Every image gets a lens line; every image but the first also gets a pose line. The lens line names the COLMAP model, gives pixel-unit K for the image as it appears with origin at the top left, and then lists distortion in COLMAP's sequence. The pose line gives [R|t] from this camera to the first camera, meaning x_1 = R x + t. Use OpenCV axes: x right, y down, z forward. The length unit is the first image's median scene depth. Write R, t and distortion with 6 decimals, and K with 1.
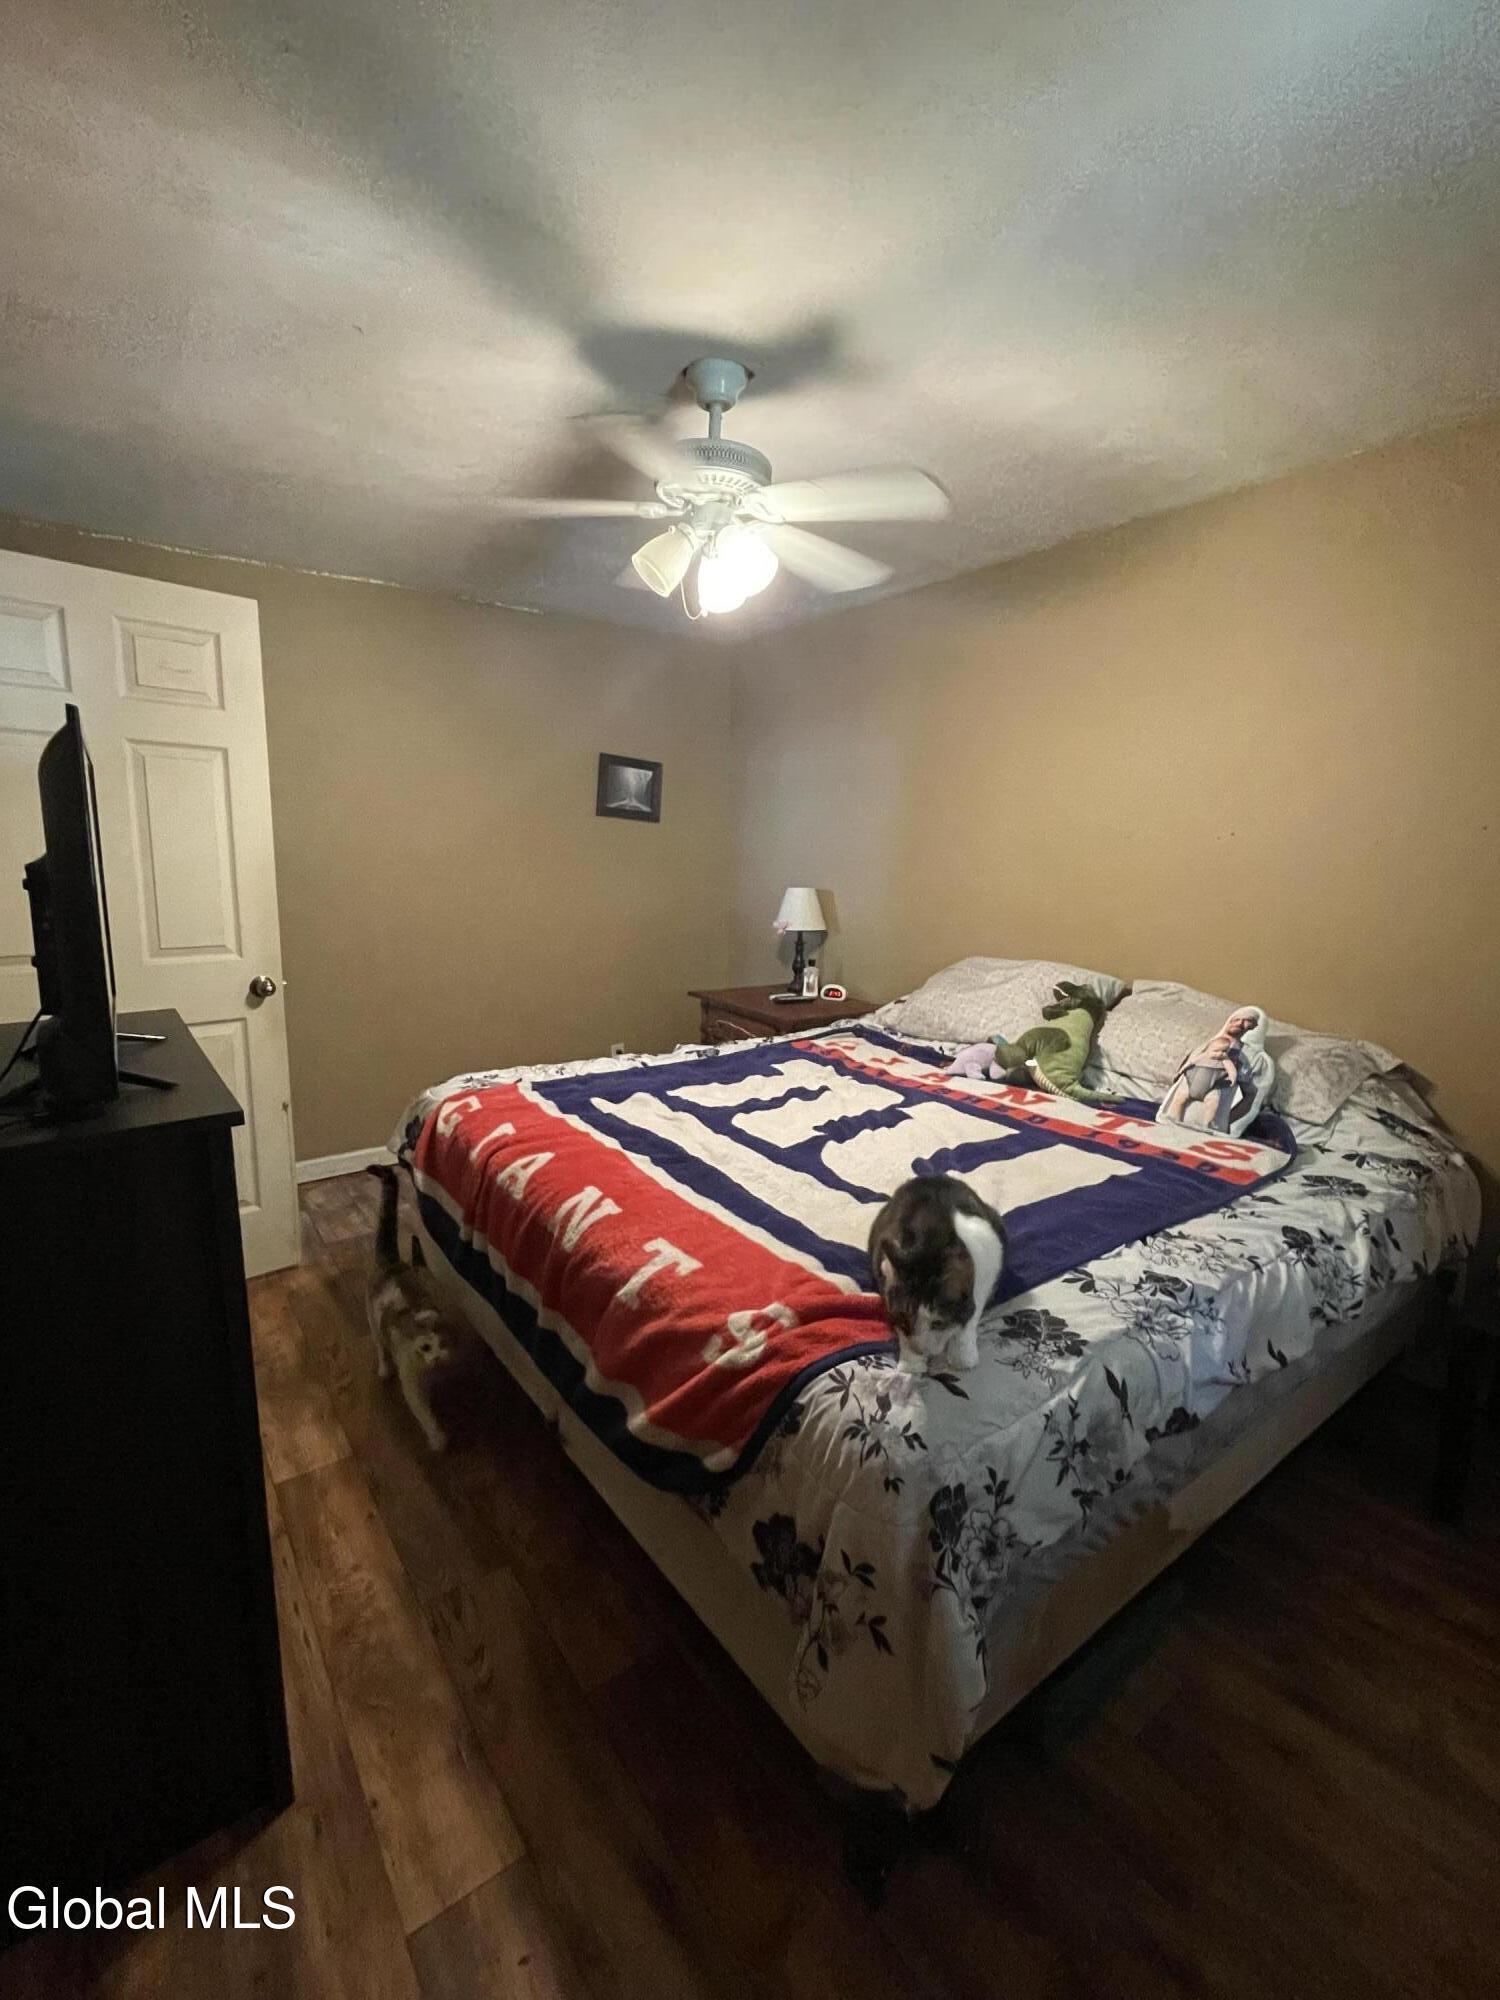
lens RADIAL K [[879.9, 0, 750.0], [0, 879.9, 1000.0], [0, 0, 1]] dist [-0.003385, -0.000496]
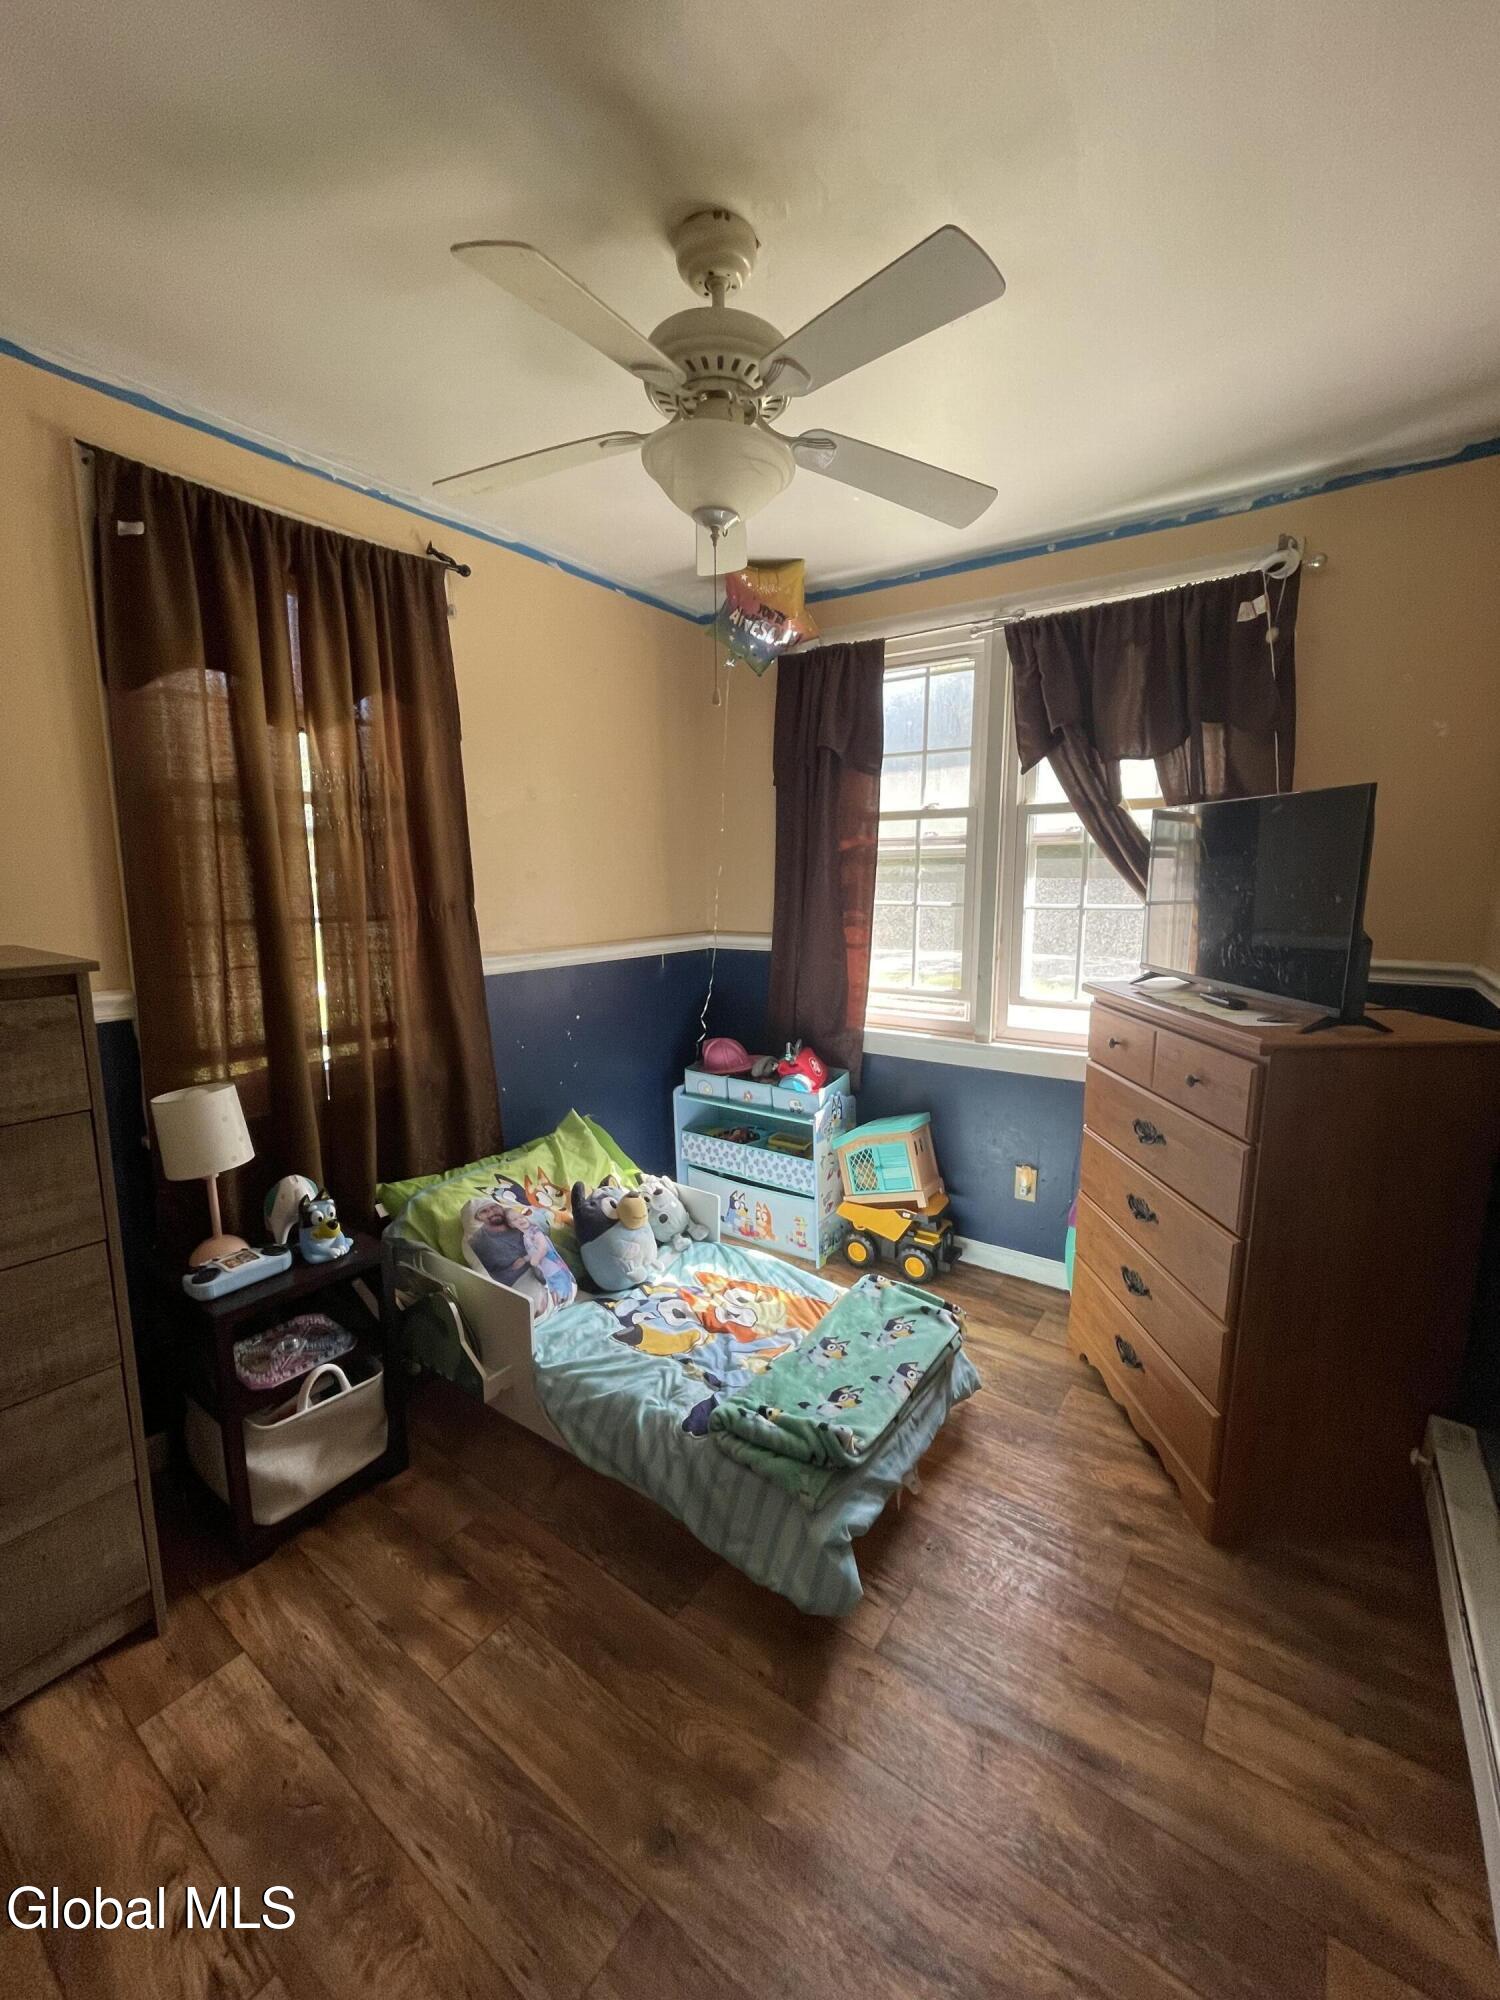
lens RADIAL K [[820.1, 0, 750.0], [0, 820.1, 1000.0], [0, 0, 1]] dist [0.000364, 0.000309]
pose [[-0.947785, 0.000836, -0.318908, -0.645388], [-0.090981, 0.957729, 0.272904, -0.321900], [0.305655, 0.287669, -0.907646, 1.850566]]
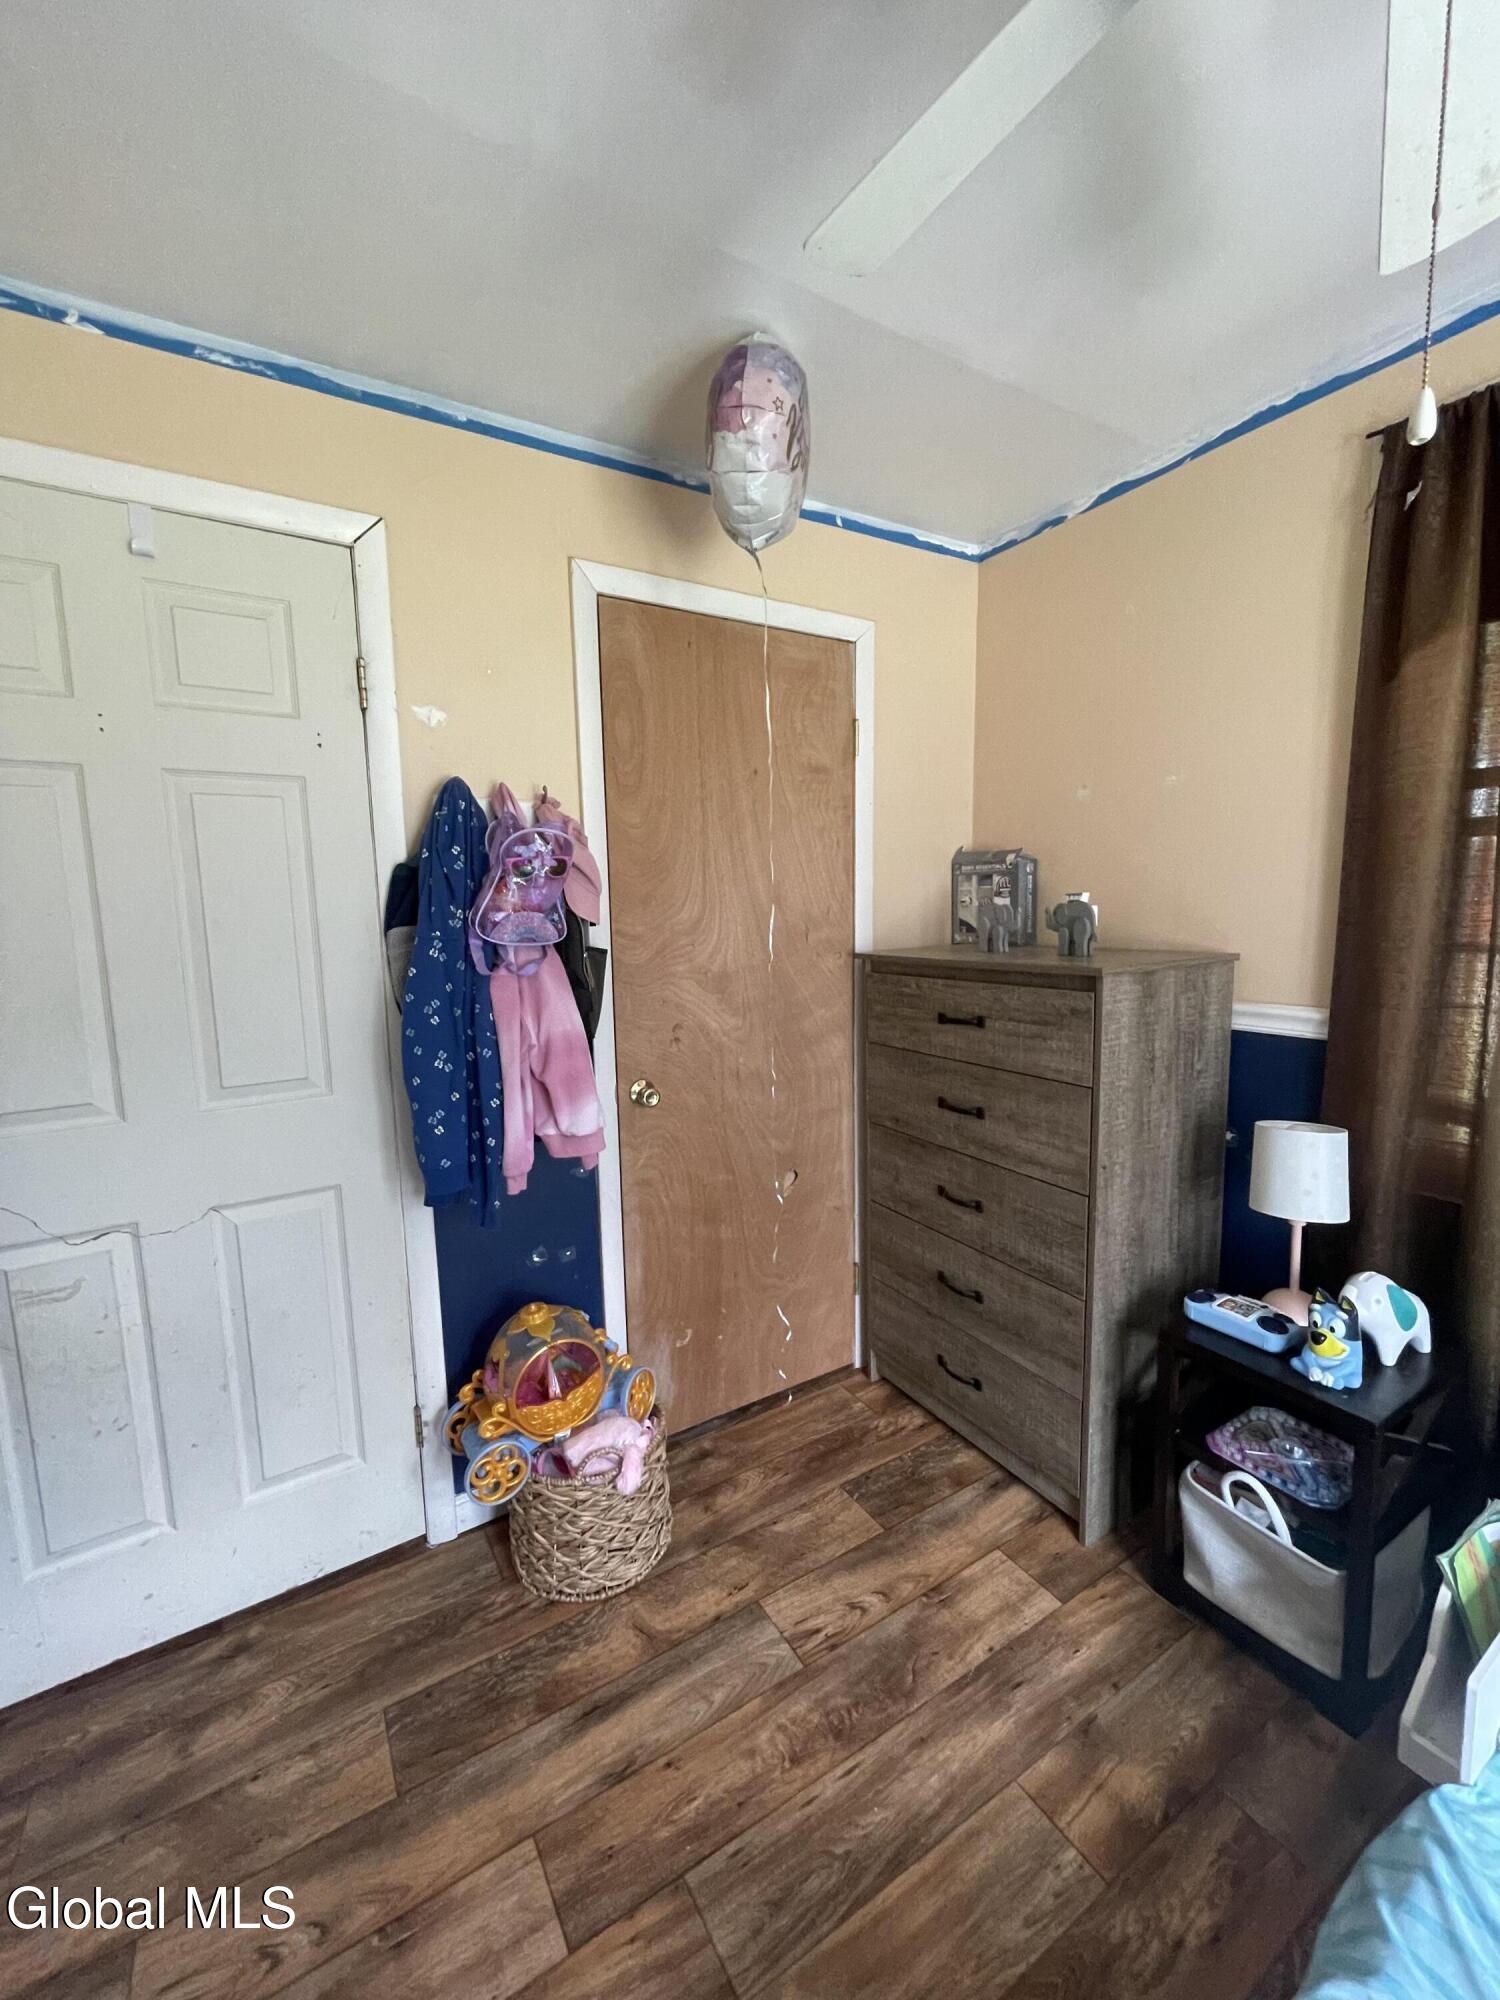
lens RADIAL K [[820.1, 0, 750.0], [0, 820.1, 1000.0], [0, 0, 1]] dist [0.000364, 0.000309]
pose [[0.091313, -0.162133, 0.982535, -1.458166], [0.182287, 0.972707, 0.143570, -0.236831], [-0.978996, 0.165993, 0.118376, 1.026977]]
